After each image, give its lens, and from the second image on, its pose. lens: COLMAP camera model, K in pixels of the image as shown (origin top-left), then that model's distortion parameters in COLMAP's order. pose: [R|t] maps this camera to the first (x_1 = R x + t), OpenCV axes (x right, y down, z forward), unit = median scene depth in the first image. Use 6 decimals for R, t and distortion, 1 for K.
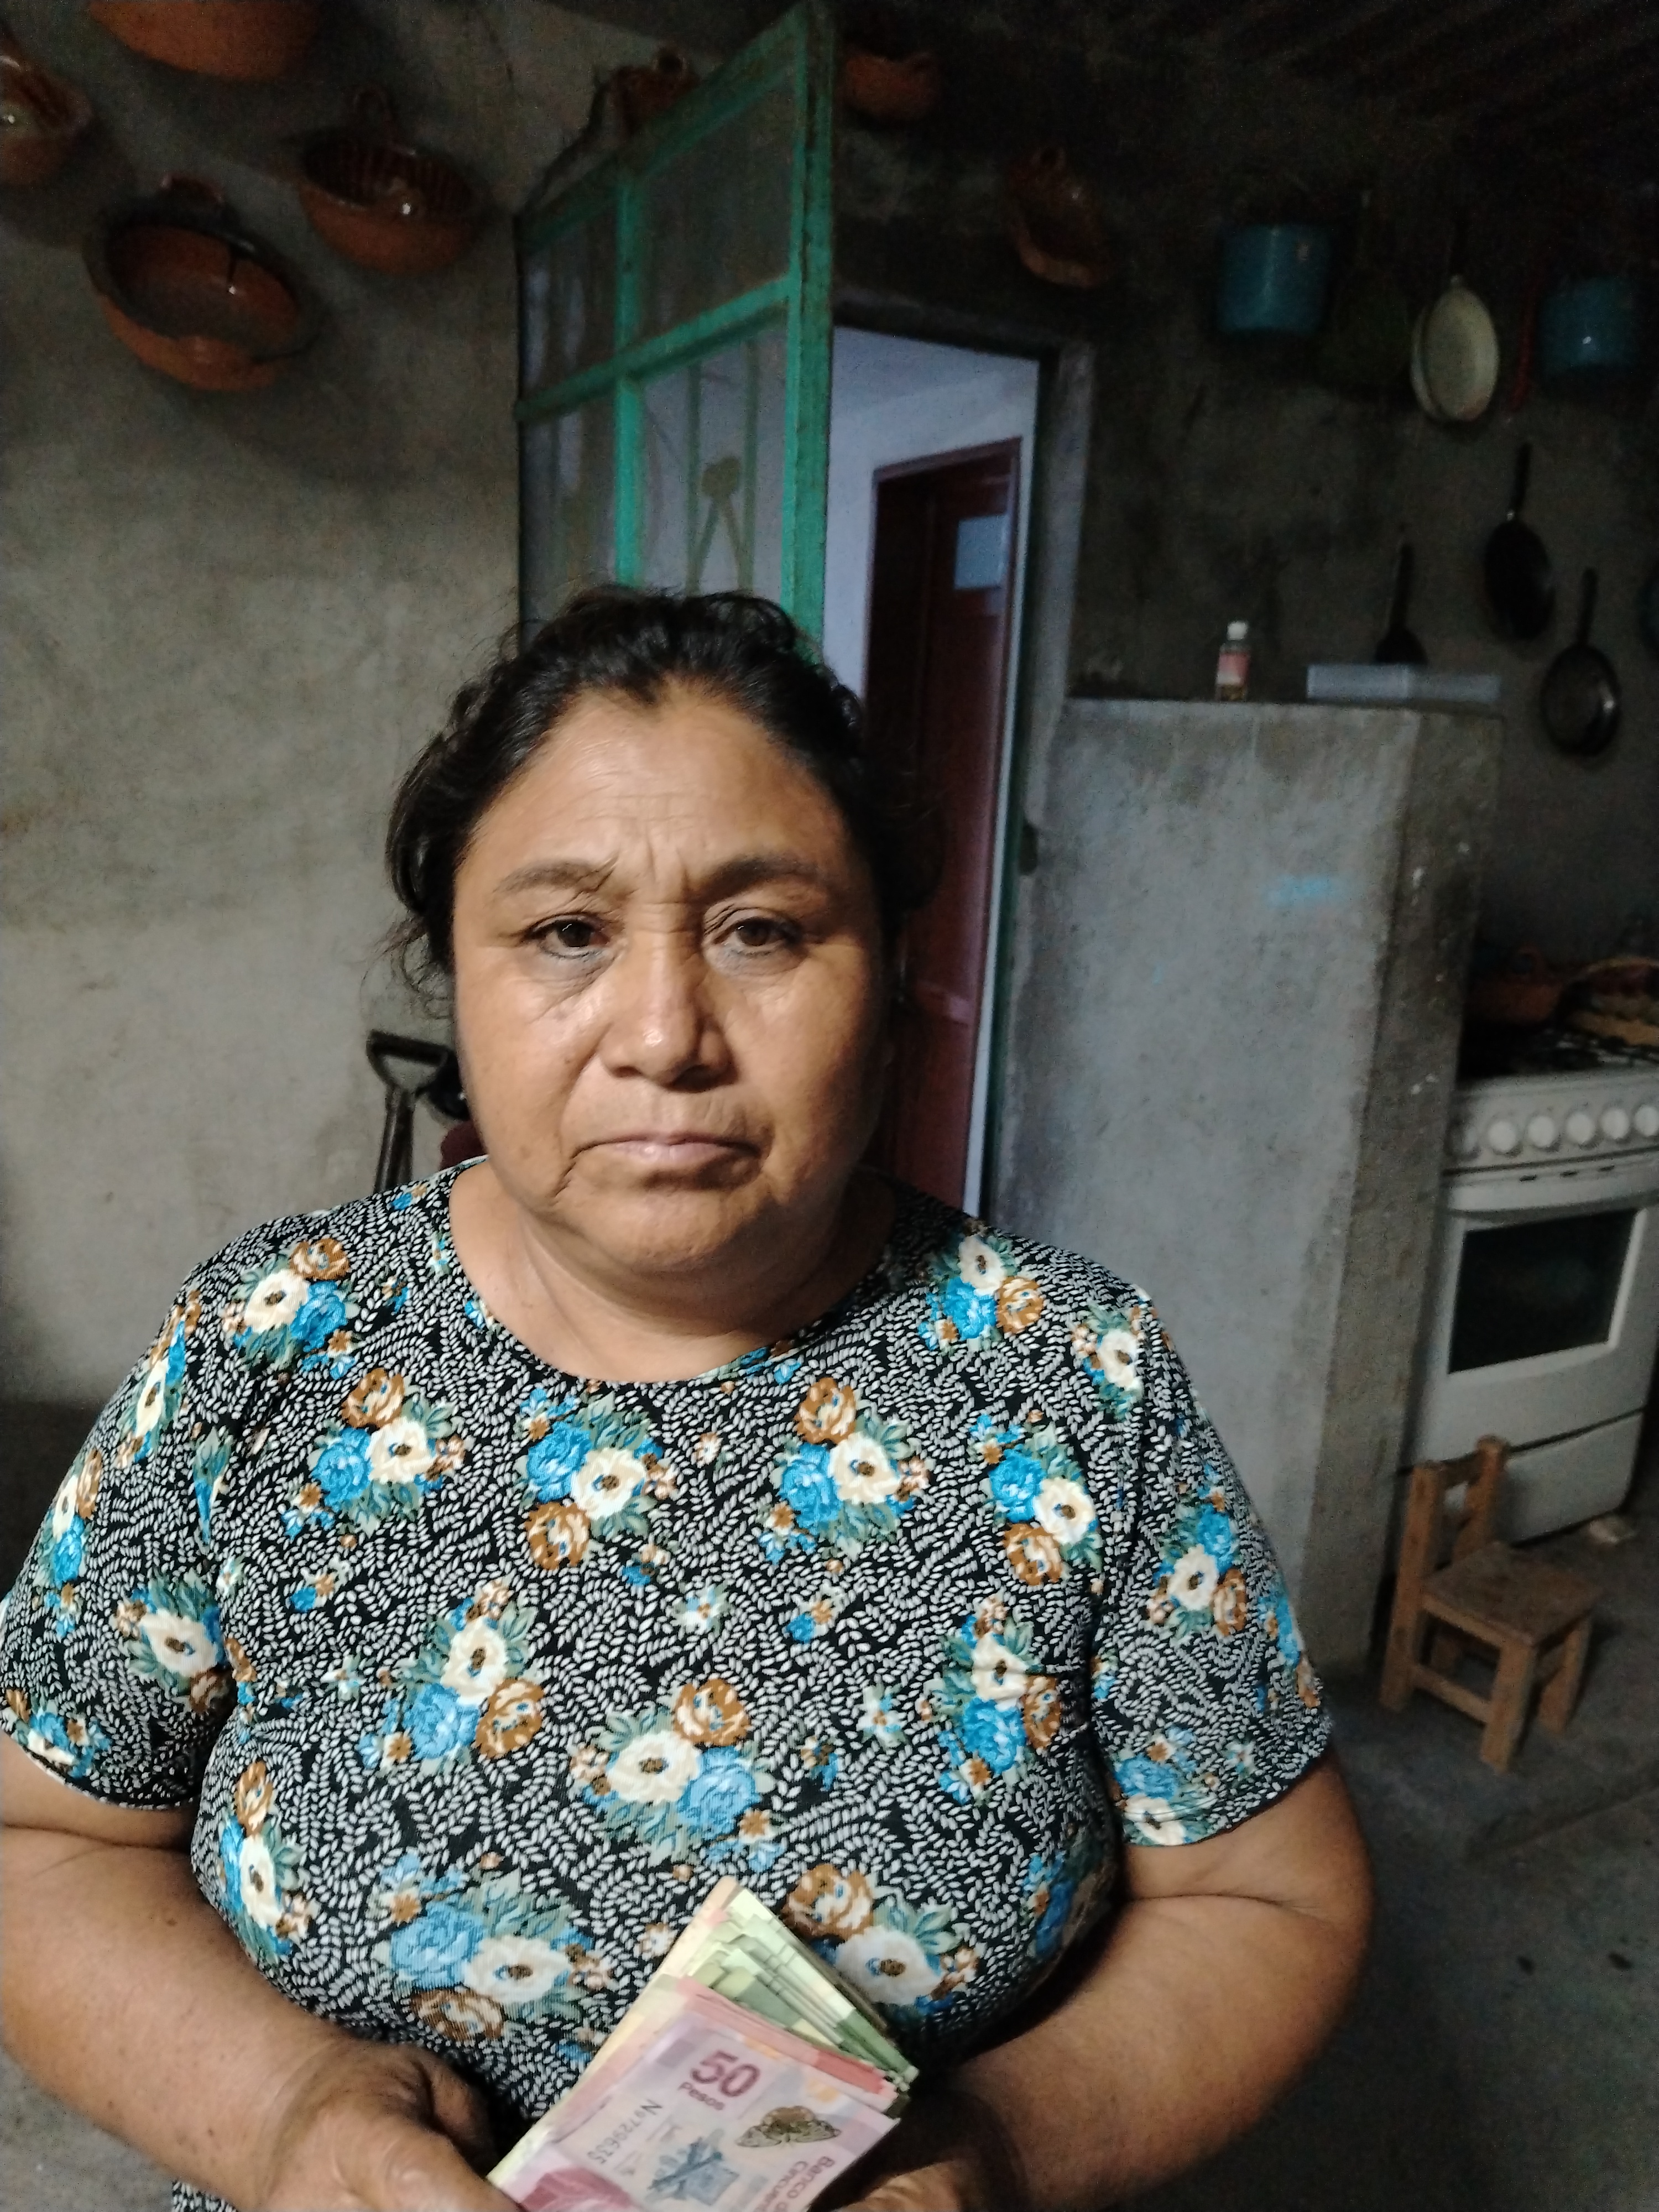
lens RADIAL K [[1523.0, 0, 811.4], [0, 1523.0, 1105.1], [0, 0, 1]] dist [-0.001267, -0.021025]
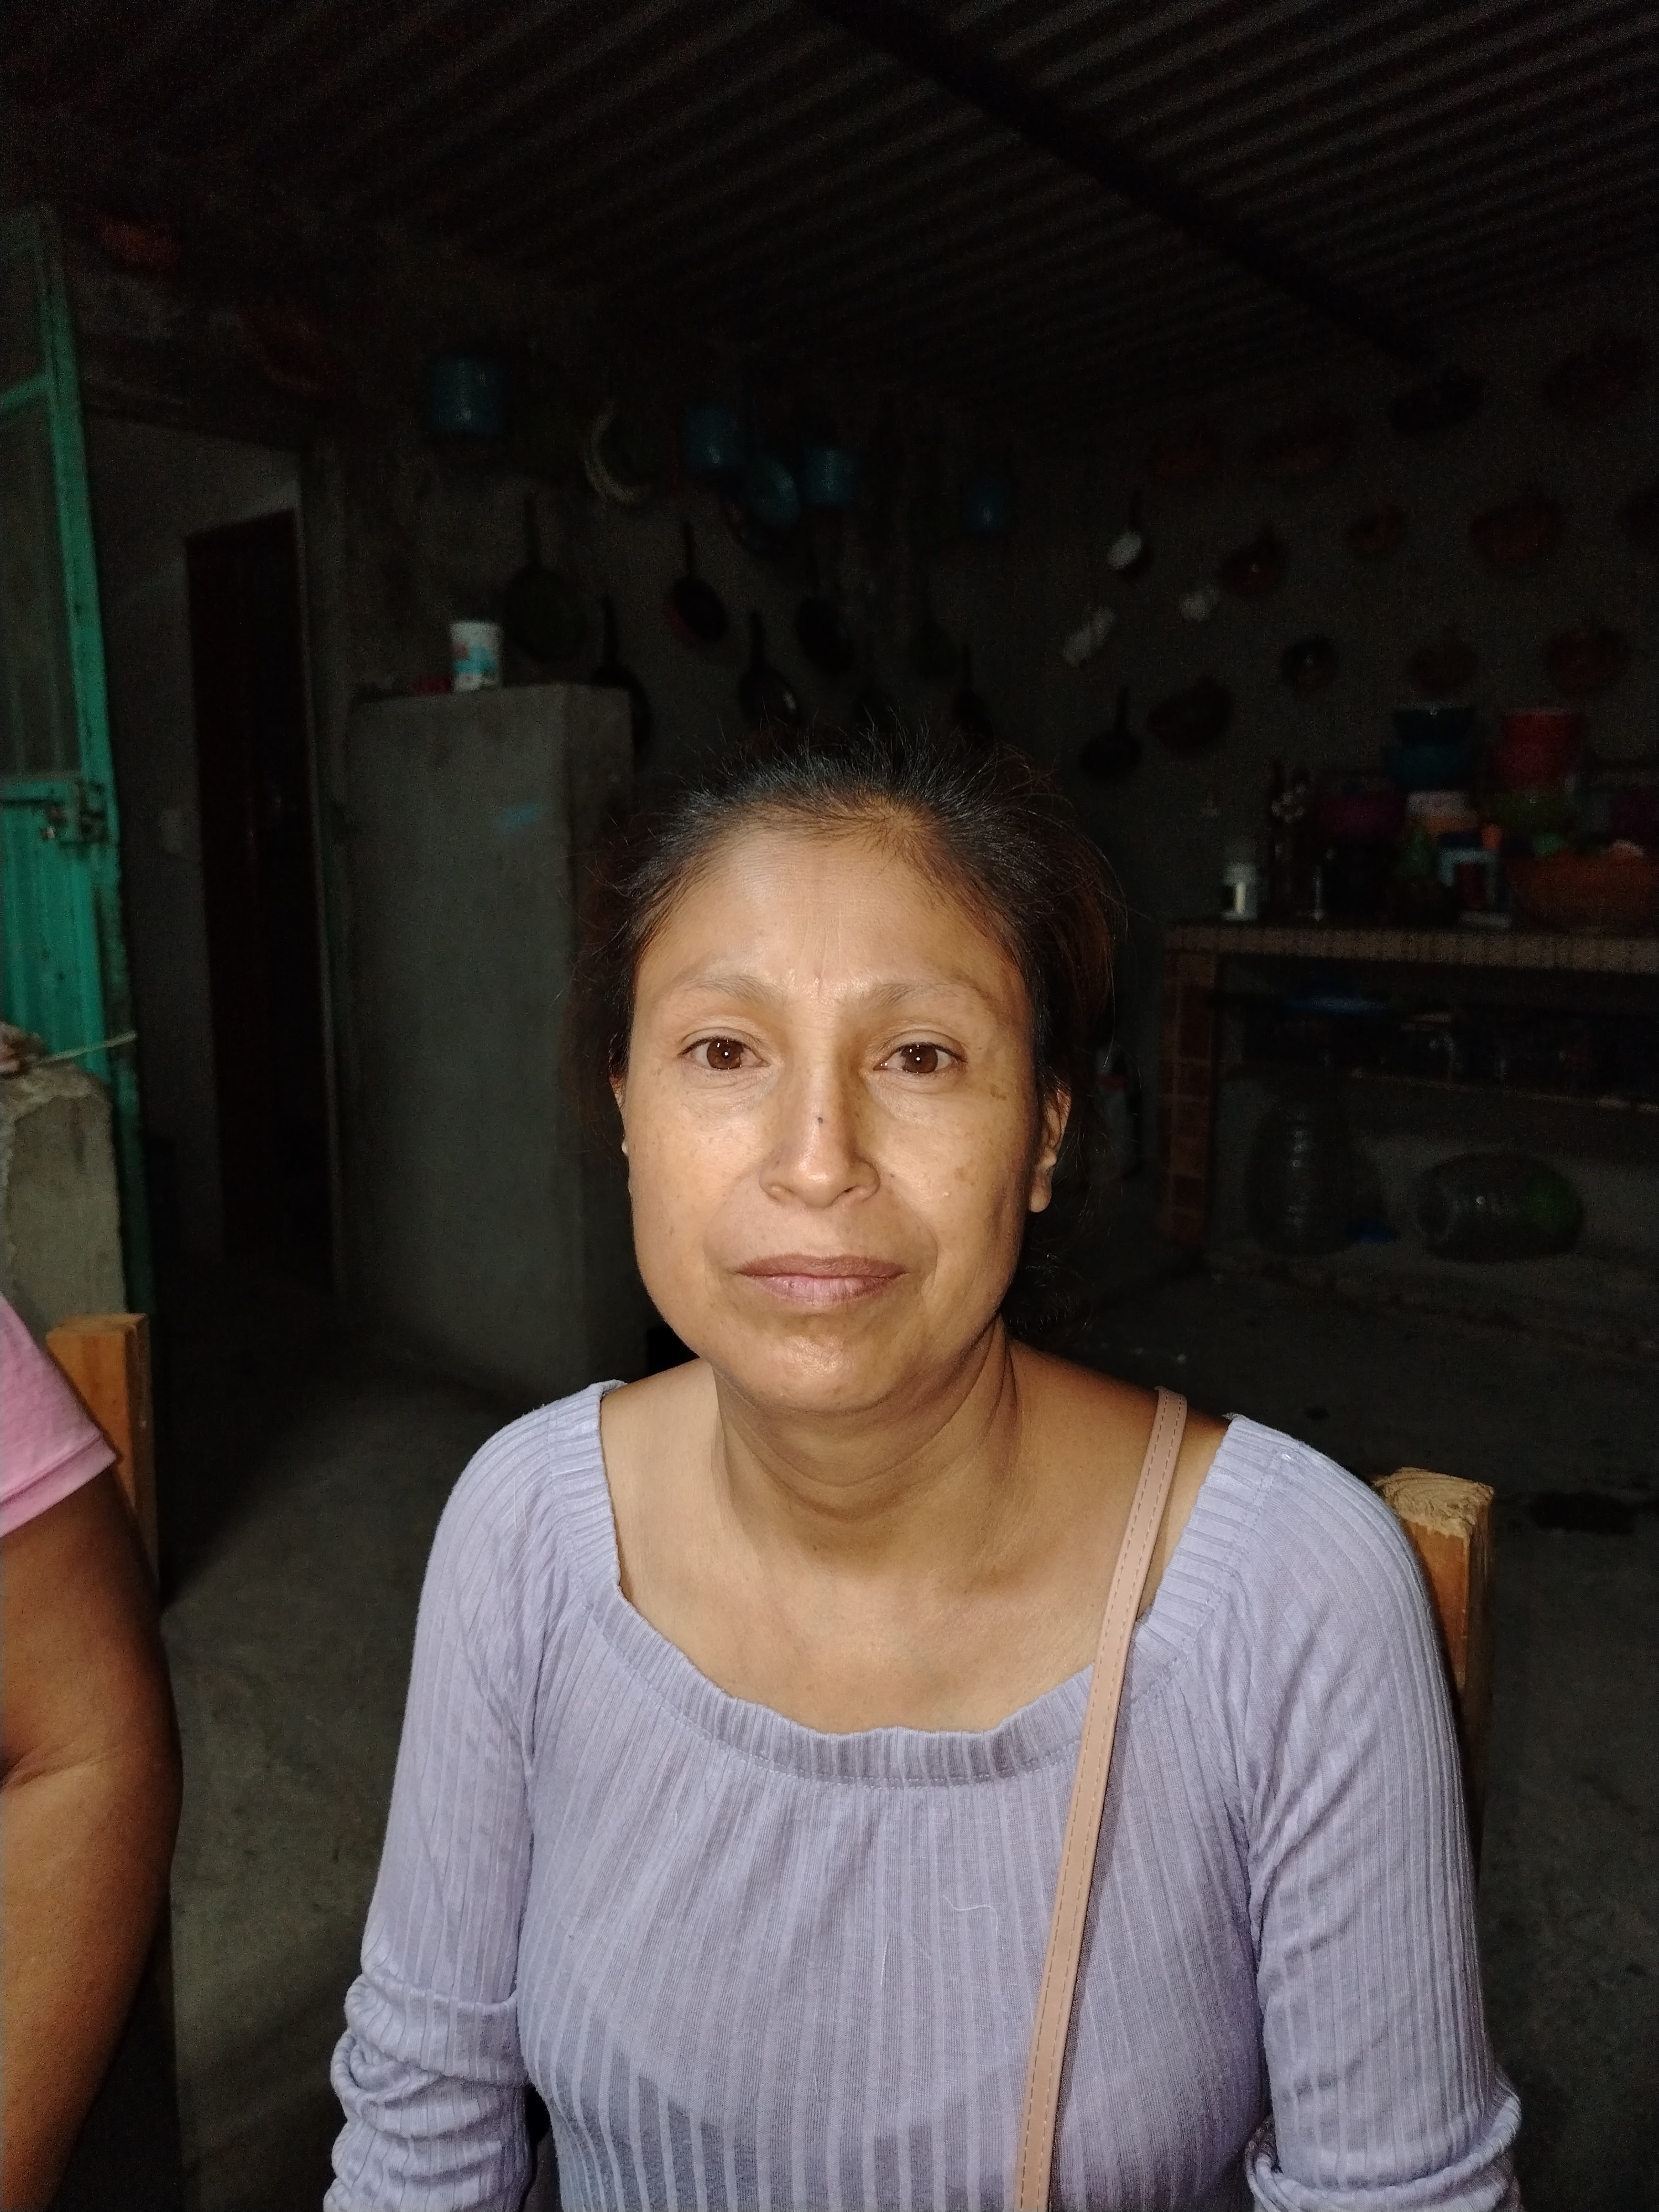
lens RADIAL K [[1523.0, 0, 833.3], [0, 1523.0, 1115.8], [0, 0, 1]] dist [-0.001267, -0.021025]
pose [[0.931421, -0.108261, 0.347468, 0.075559], [0.128306, 0.991112, -0.035137, 0.225507], [-0.340576, 0.077309, 0.937033, -0.414272]]
